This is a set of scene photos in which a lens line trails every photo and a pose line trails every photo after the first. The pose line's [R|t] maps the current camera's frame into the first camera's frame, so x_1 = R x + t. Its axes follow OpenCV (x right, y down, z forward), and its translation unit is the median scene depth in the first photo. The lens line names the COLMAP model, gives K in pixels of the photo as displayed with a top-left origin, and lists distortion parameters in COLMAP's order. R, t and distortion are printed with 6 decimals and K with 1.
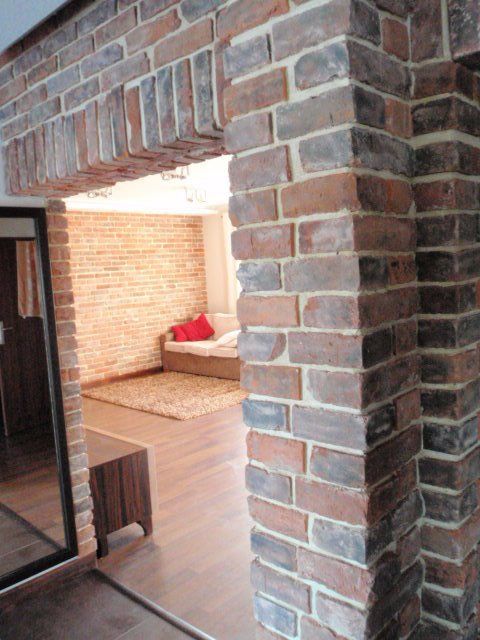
lens RADIAL K [[540.1, 0, 237.1], [0, 540.1, 317.1], [0, 0, 1]] dist [-0.076612, 0.046838]
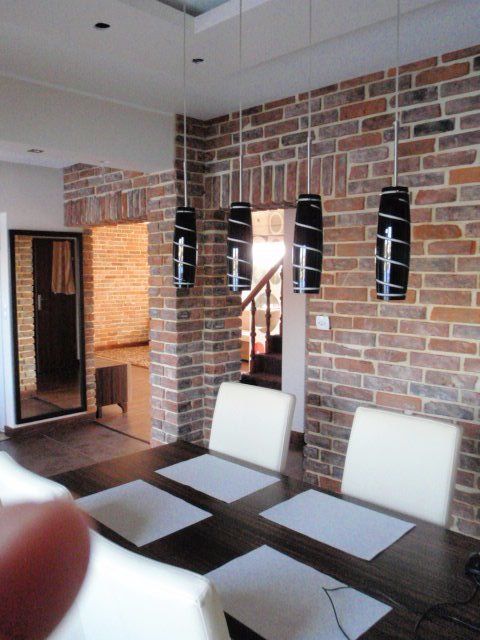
lens RADIAL K [[540.1, 0, 235.3], [0, 540.1, 319.3], [0, 0, 1]] dist [-0.076612, 0.046838]
pose [[0.997864, 0.063565, -0.015098, 0.360374], [-0.063554, 0.997978, 0.001219, 0.111073], [0.015145, -0.000257, 0.999885, -1.368241]]
